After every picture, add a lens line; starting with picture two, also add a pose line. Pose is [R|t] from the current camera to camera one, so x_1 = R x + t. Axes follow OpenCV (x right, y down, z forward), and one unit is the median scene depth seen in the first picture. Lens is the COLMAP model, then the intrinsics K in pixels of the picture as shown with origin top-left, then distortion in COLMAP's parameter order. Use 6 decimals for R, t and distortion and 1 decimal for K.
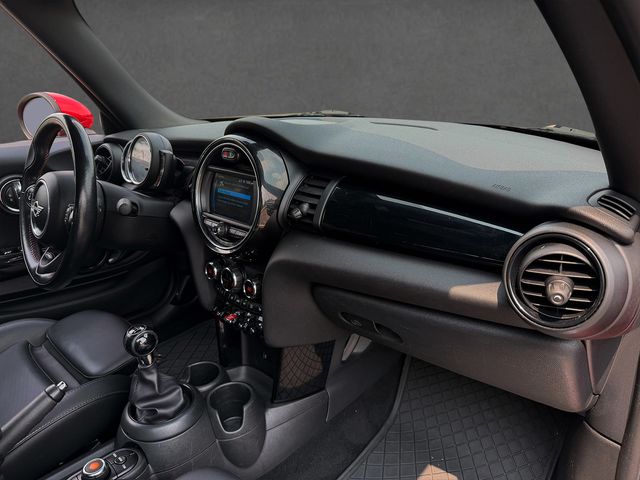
lens RADIAL K [[444.9, 0, 321.4], [0, 444.9, 243.9], [0, 0, 1]] dist [0.055997, -0.022085]
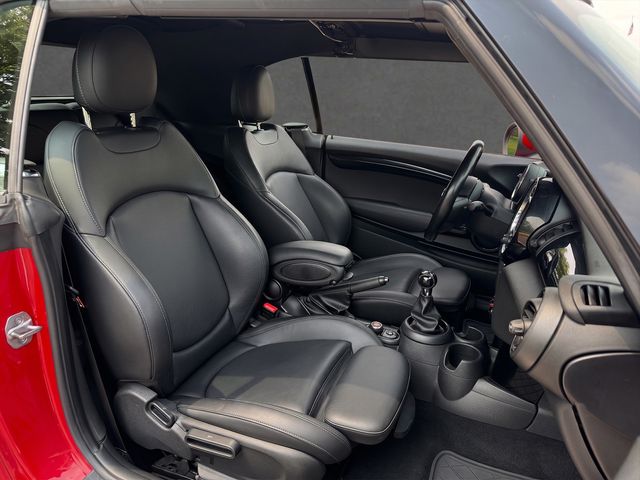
lens RADIAL K [[444.9, 0, 323.0], [0, 444.9, 243.5], [0, 0, 1]] dist [0.055997, -0.022085]
pose [[0.379015, 0.361552, -0.851838, 0.721798], [-0.386575, 0.898210, 0.209232, -0.091392], [0.840778, 0.249997, 0.480202, -0.135816]]
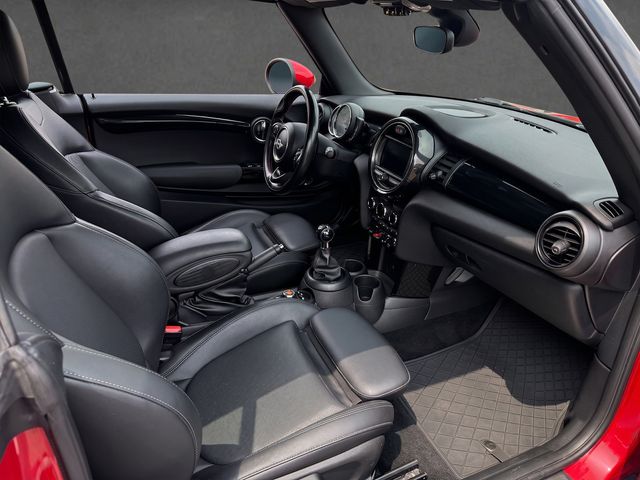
lens RADIAL K [[444.9, 0, 318.7], [0, 444.9, 237.0], [0, 0, 1]] dist [0.055997, -0.022085]
pose [[0.917305, 0.231546, -0.323941, 0.117203], [-0.198395, 0.971144, 0.132358, 0.008404], [0.345240, -0.057144, 0.936773, -0.537853]]
